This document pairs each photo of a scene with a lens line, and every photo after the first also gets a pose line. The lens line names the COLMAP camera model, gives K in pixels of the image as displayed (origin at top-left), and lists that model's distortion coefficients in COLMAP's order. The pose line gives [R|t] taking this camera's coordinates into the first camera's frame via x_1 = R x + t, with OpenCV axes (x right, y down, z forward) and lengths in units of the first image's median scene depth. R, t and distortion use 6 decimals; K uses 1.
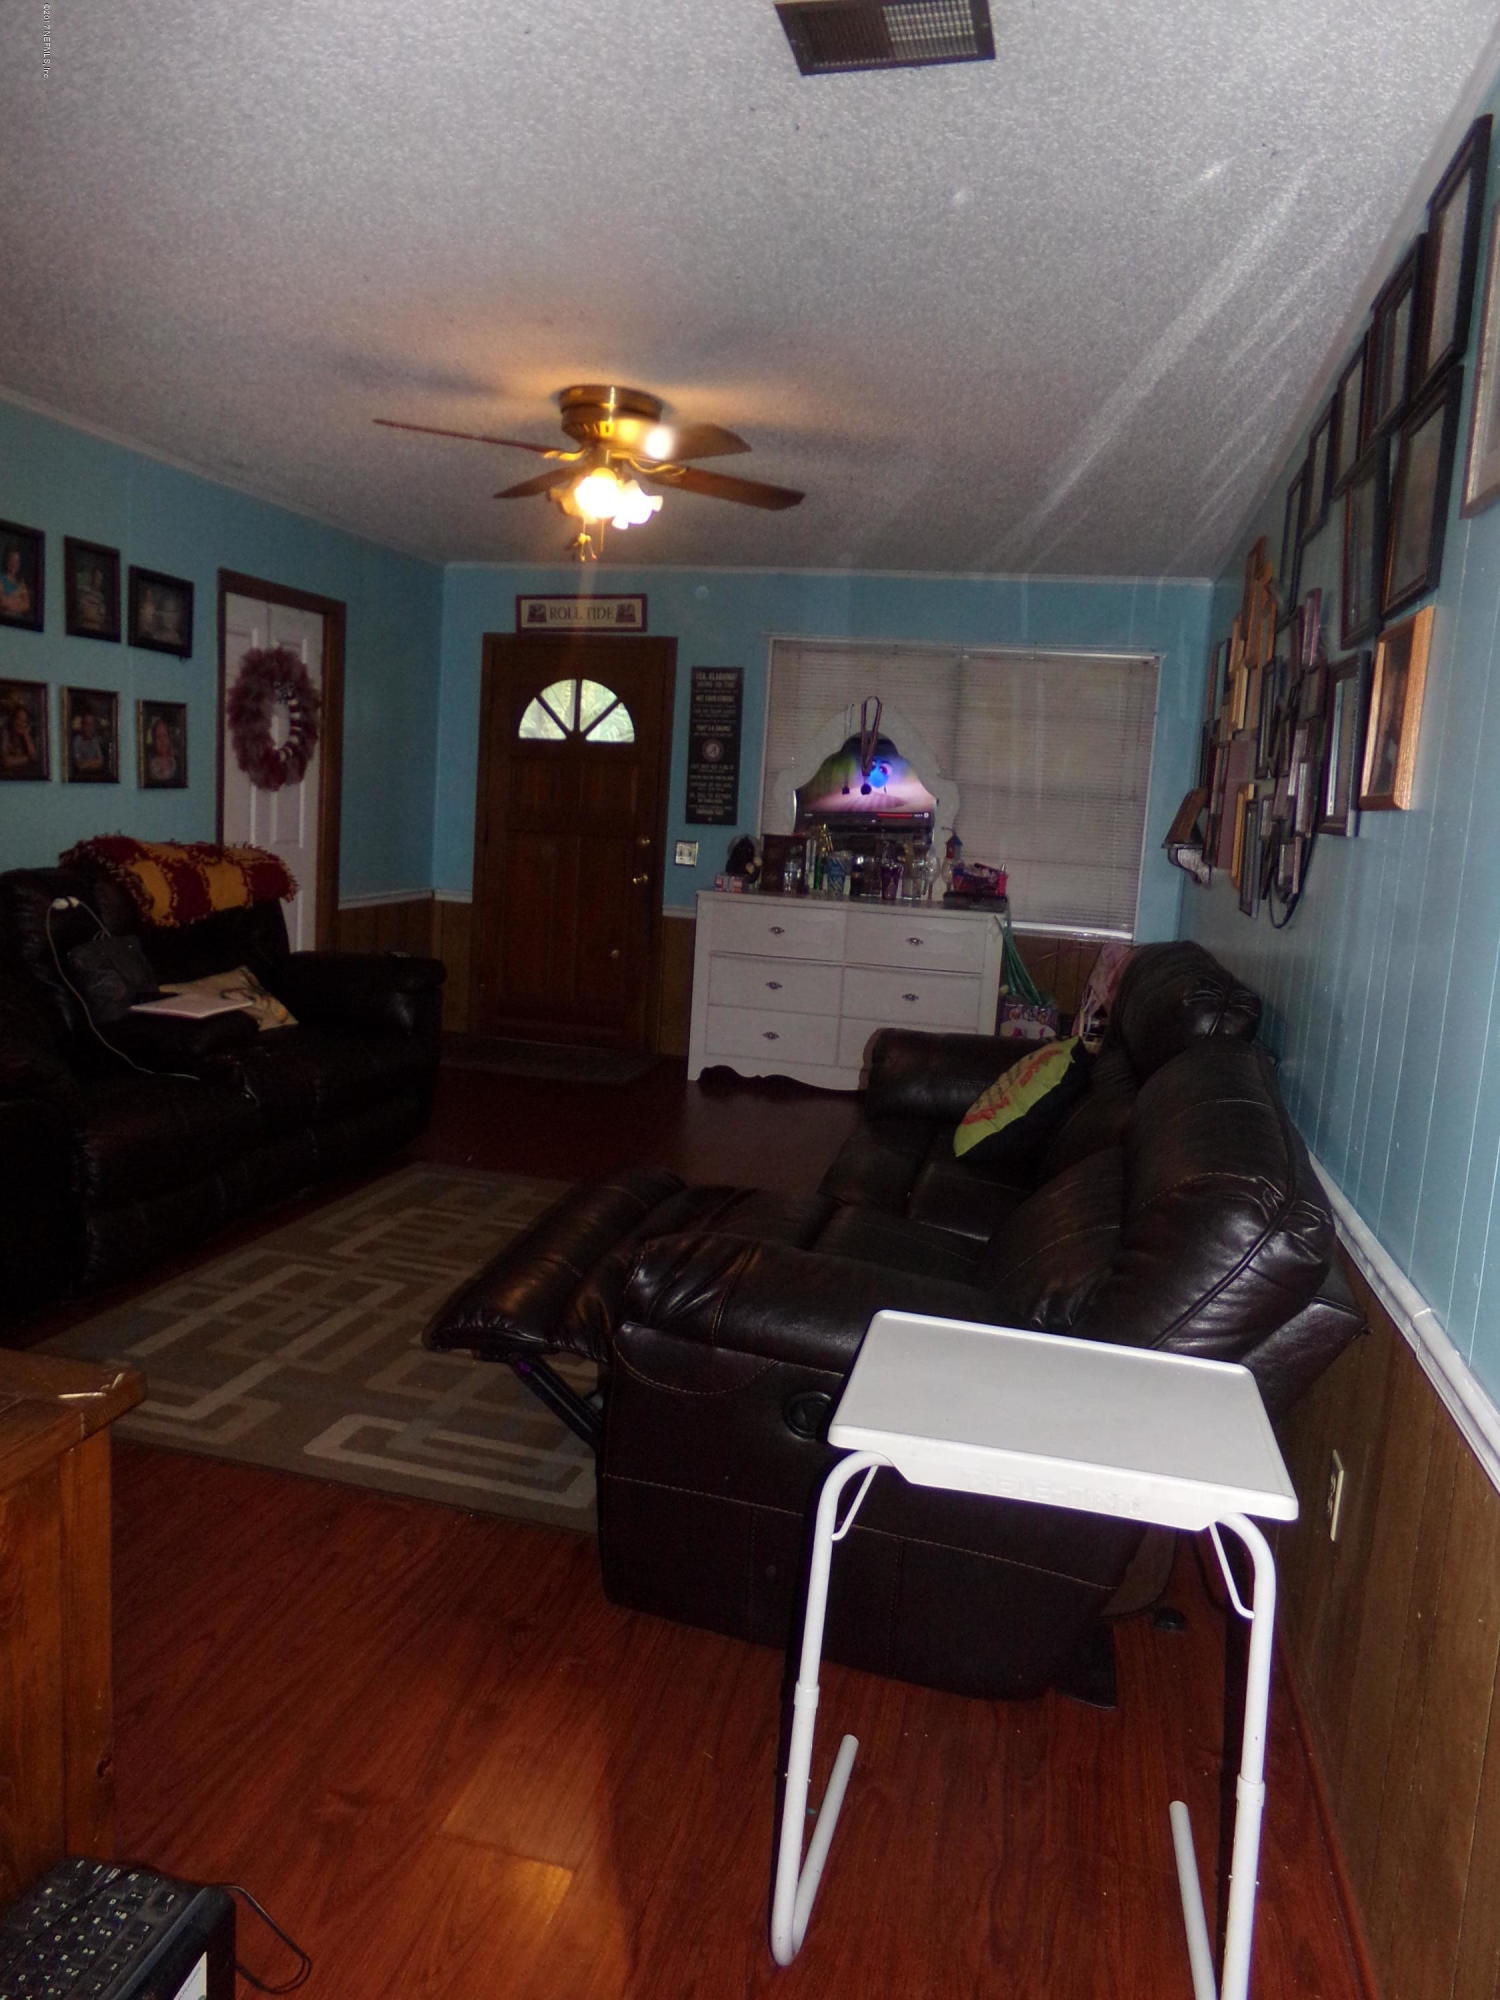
lens RADIAL K [[1382.9, 0, 740.0], [0, 1382.9, 1001.2], [0, 0, 1]] dist [-0.128376, 0.236729]
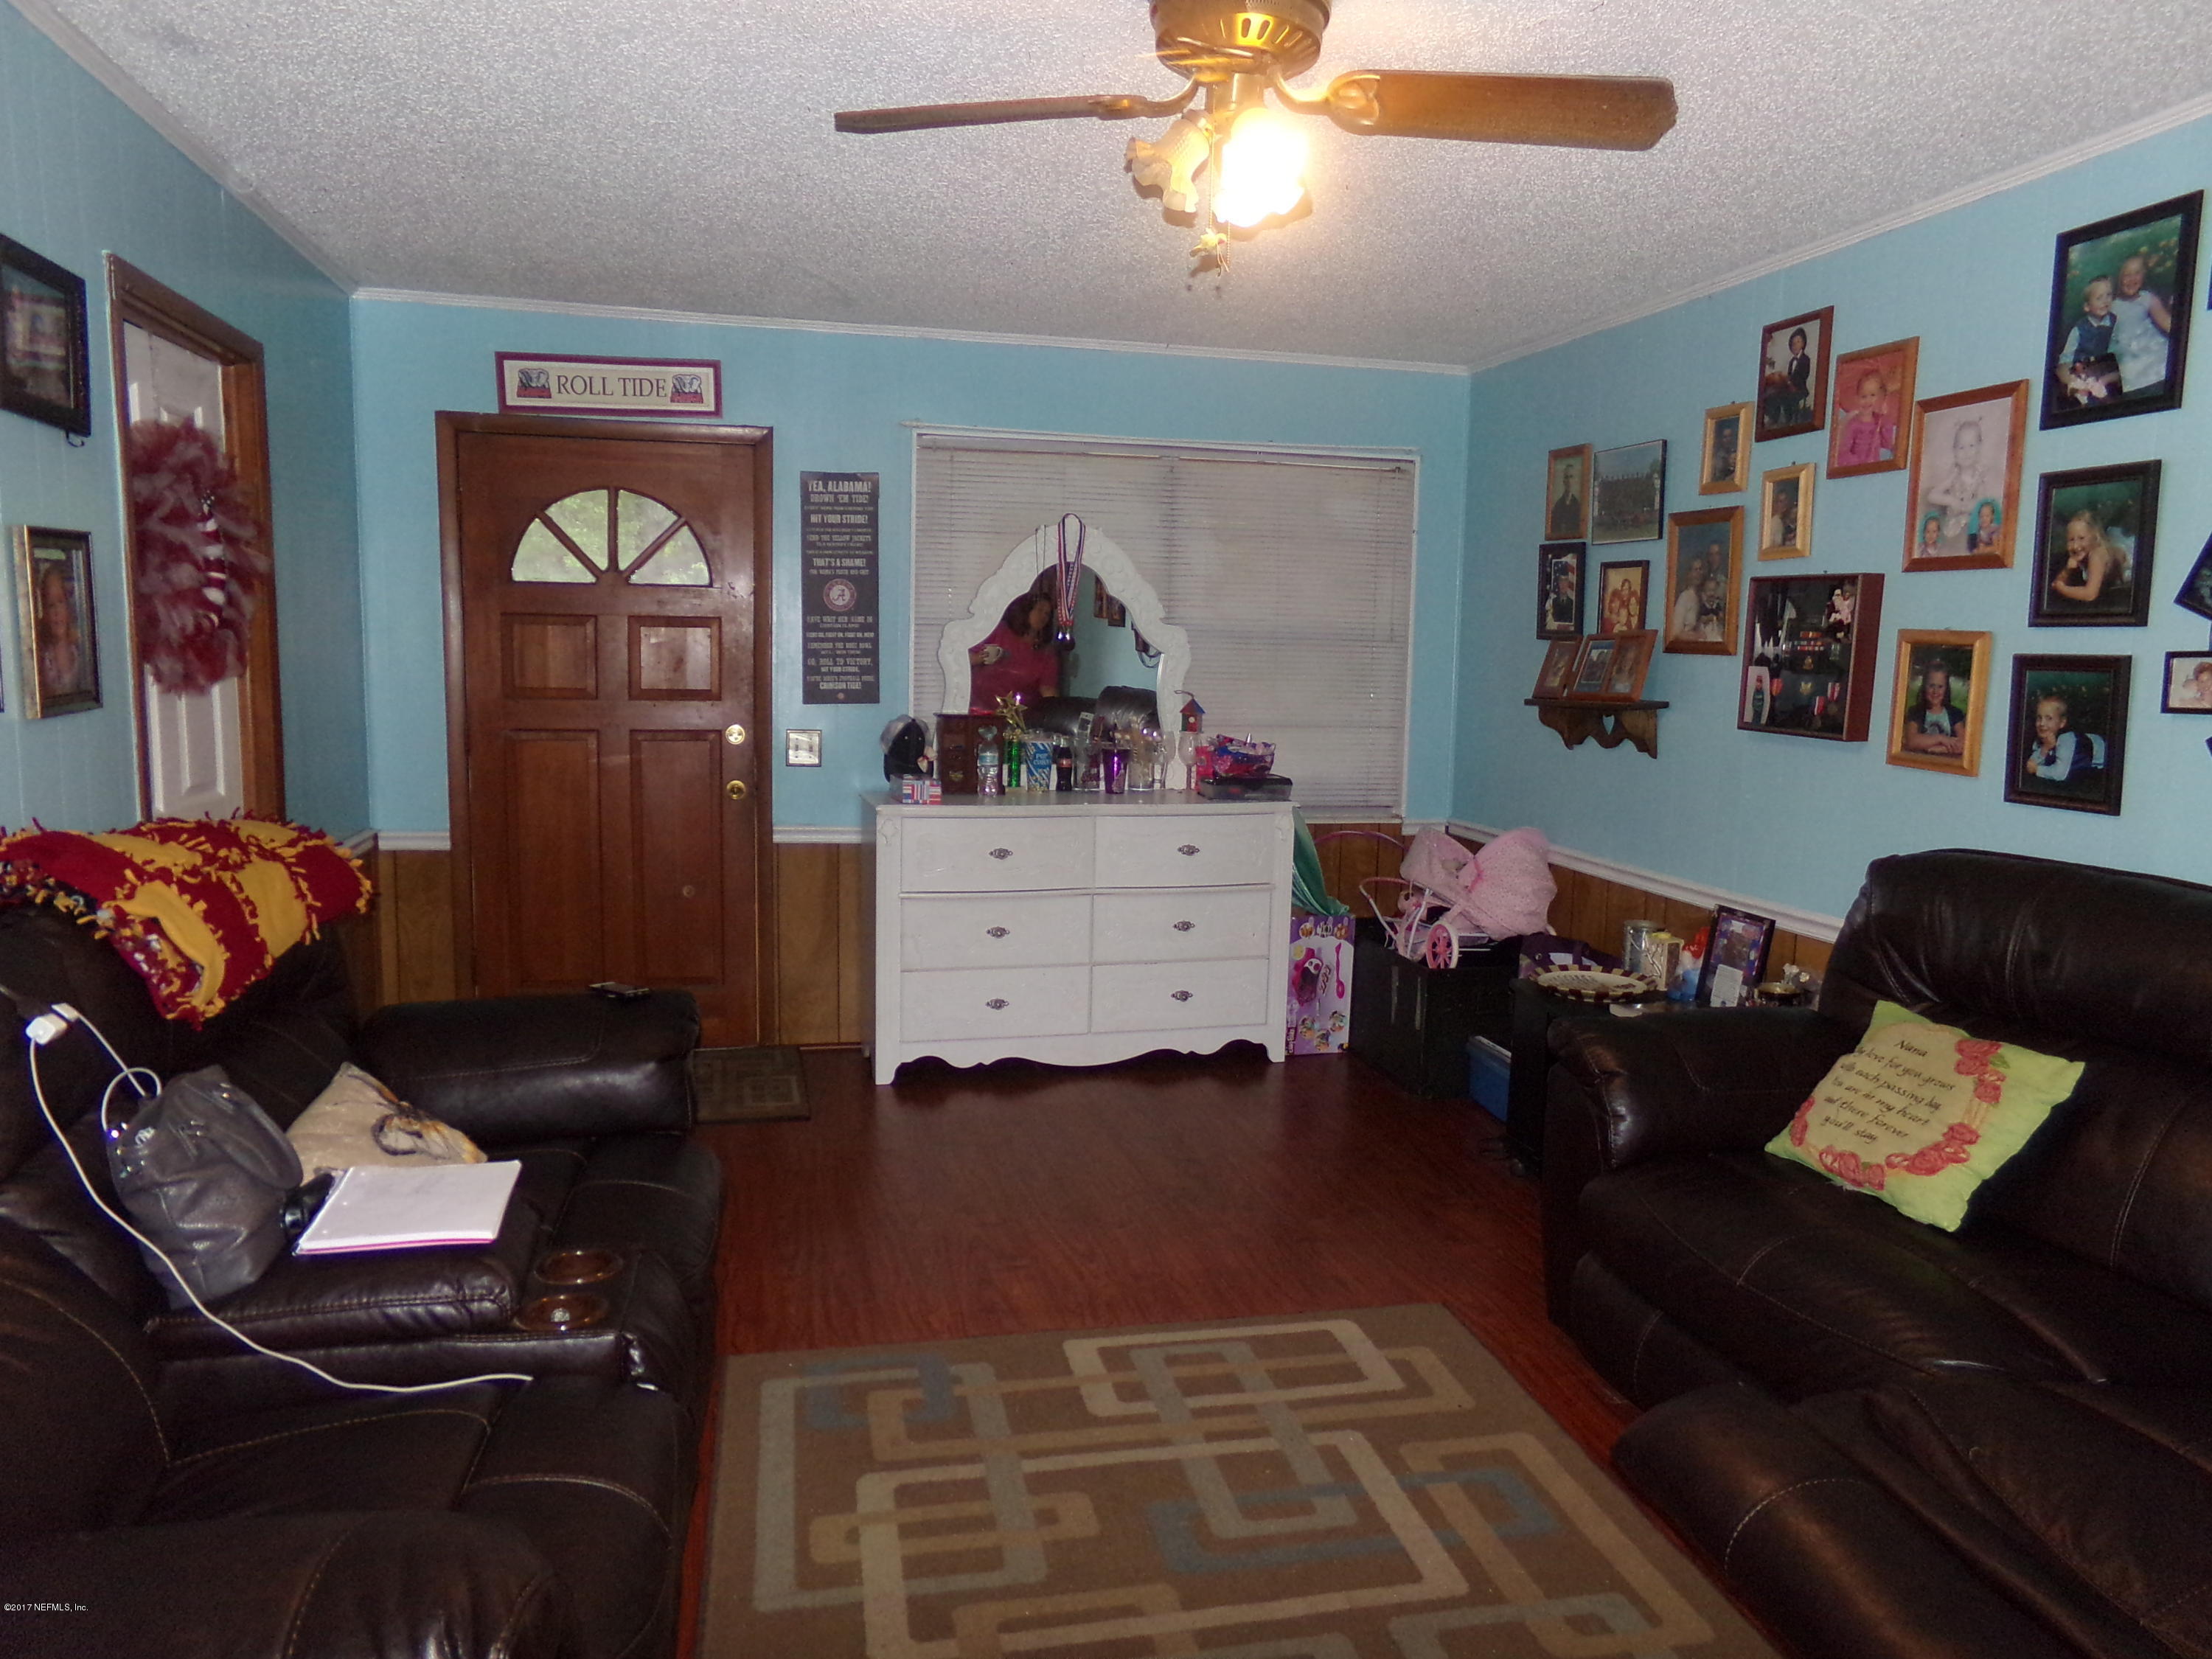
lens RADIAL K [[1529.5, 0, 1100.0], [0, 1529.5, 834.6], [0, 0, 1]] dist [-0.128376, 0.236729]
pose [[0.885049, -0.096733, 0.455337, -0.337499], [0.098760, 0.994922, 0.019403, -0.085964], [-0.454902, 0.027797, 0.890108, 0.359840]]
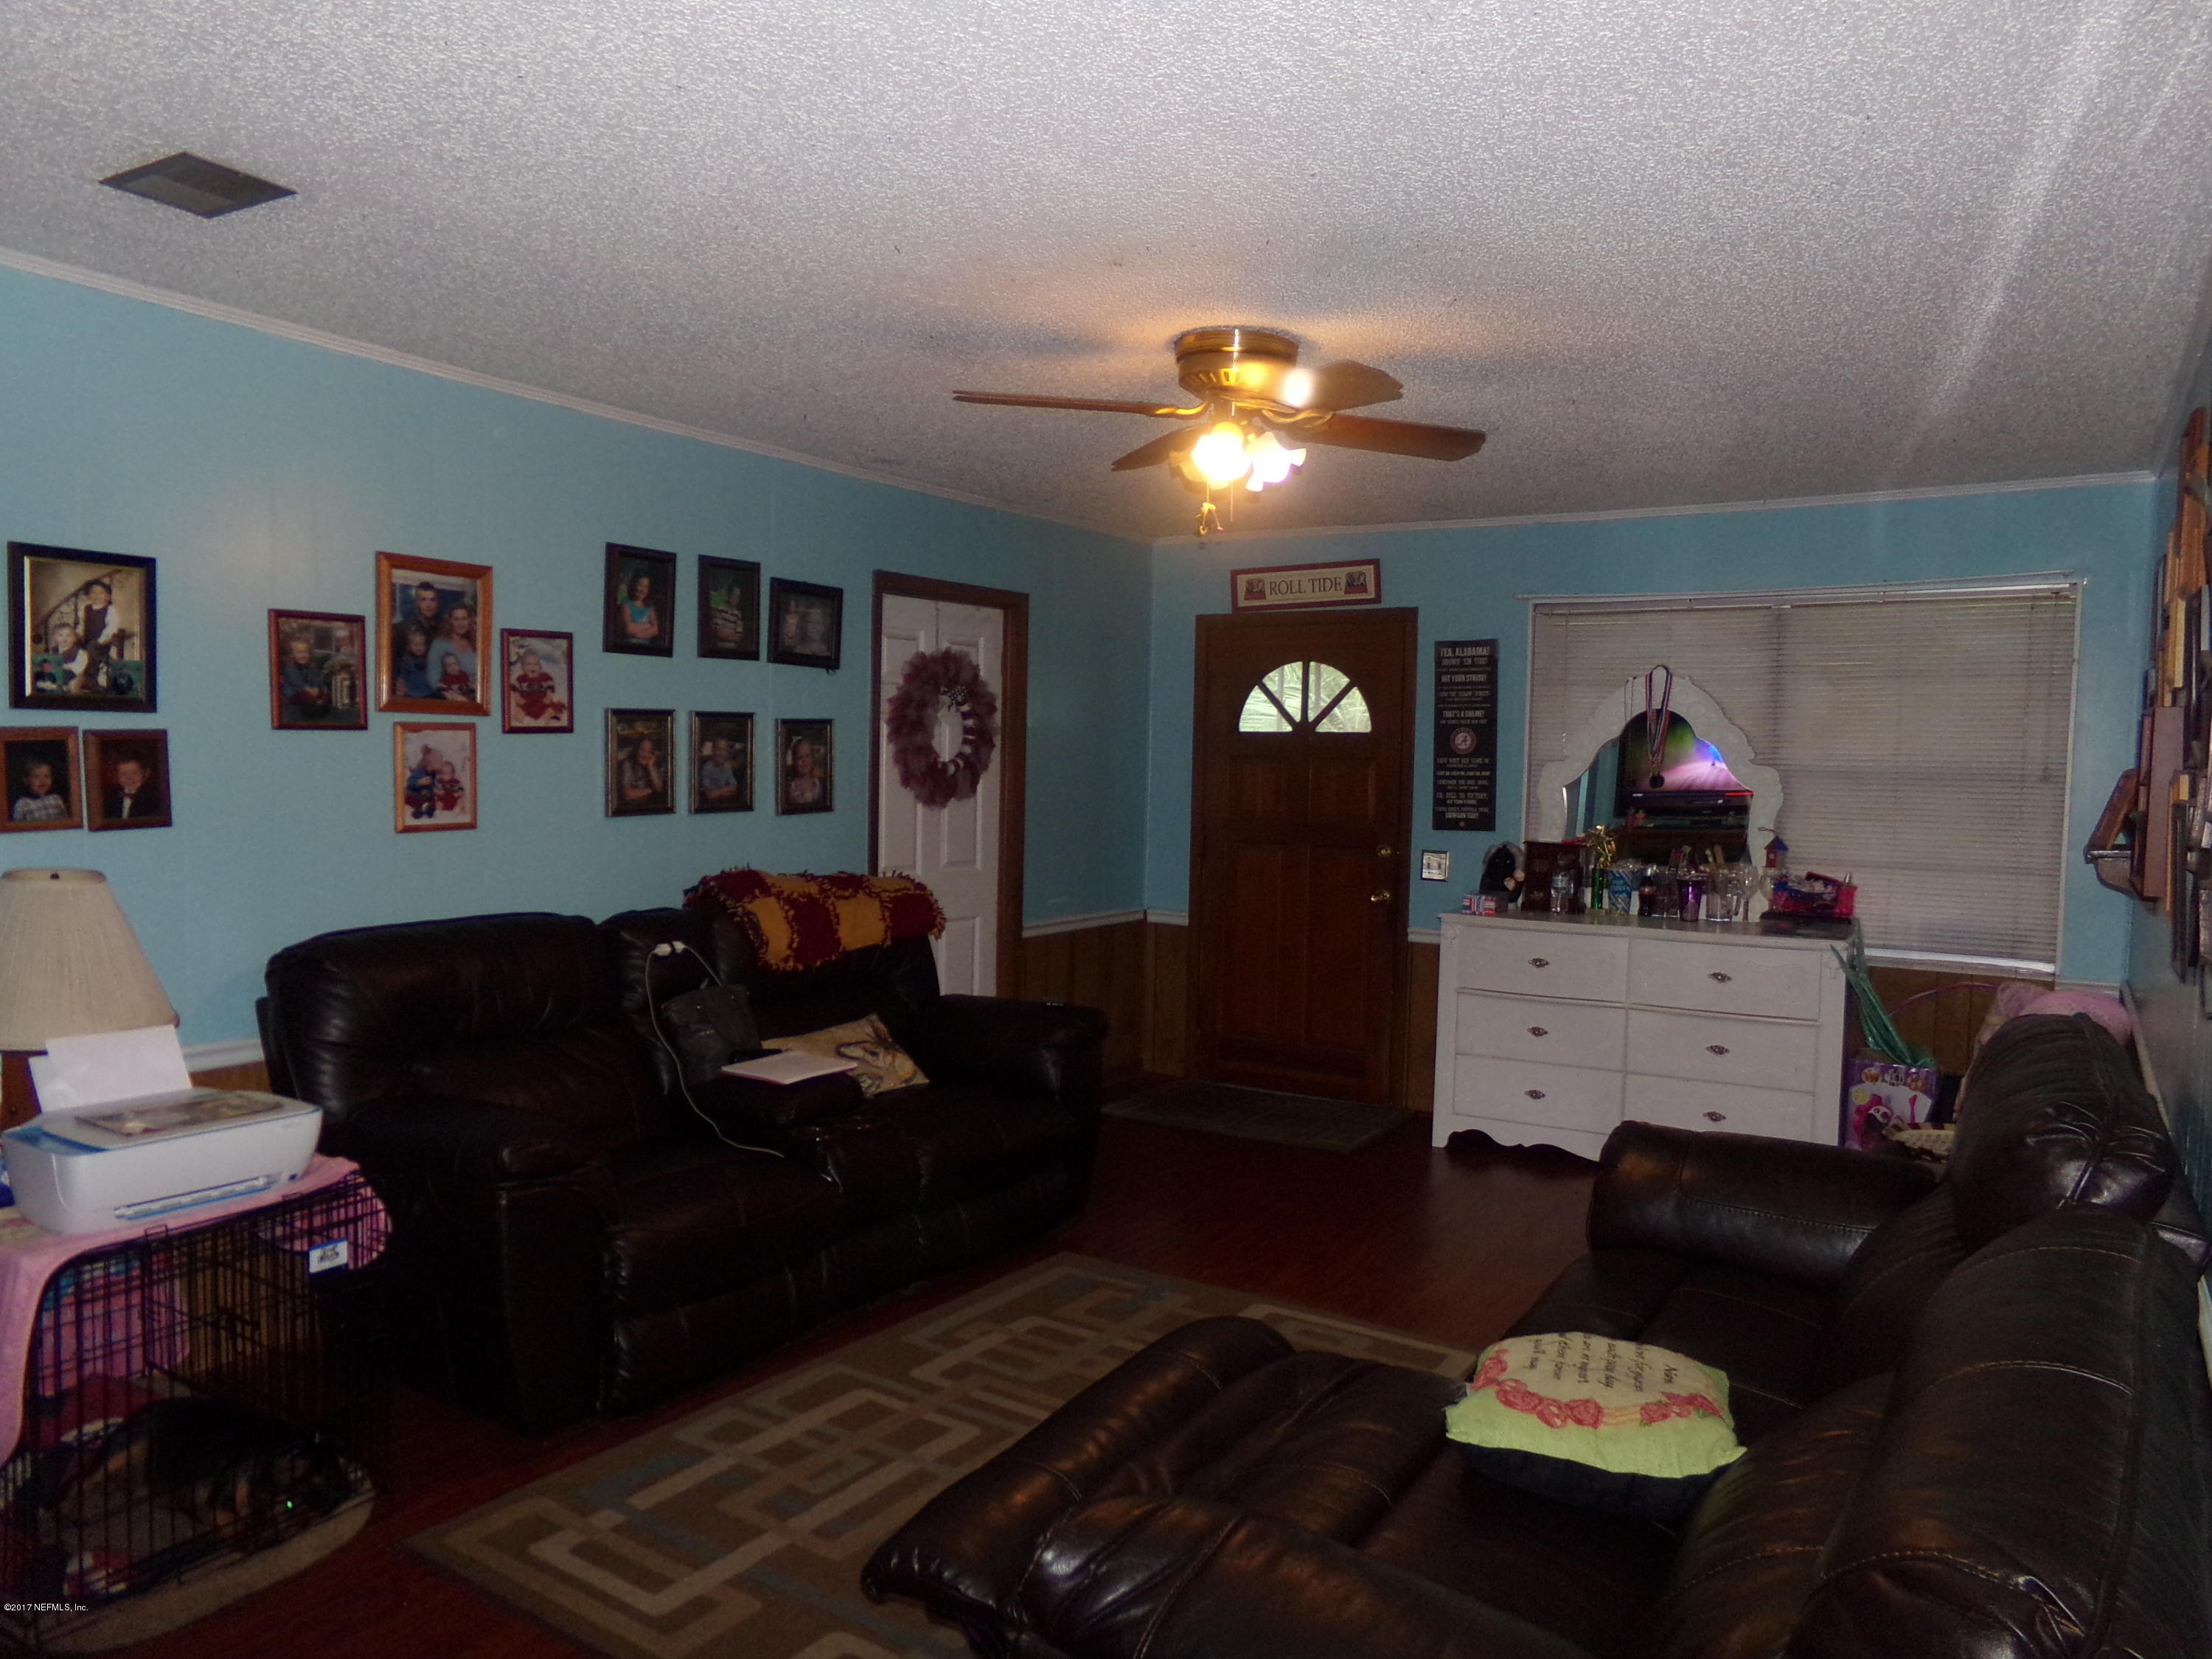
lens RADIAL K [[1529.5, 0, 1100.0], [0, 1529.5, 834.6], [0, 0, 1]] dist [-0.128376, 0.236729]
pose [[0.947222, -0.023202, -0.319736, 0.082609], [-0.011465, 0.994288, -0.106115, -0.035237], [0.320372, 0.104181, 0.941546, 0.105355]]
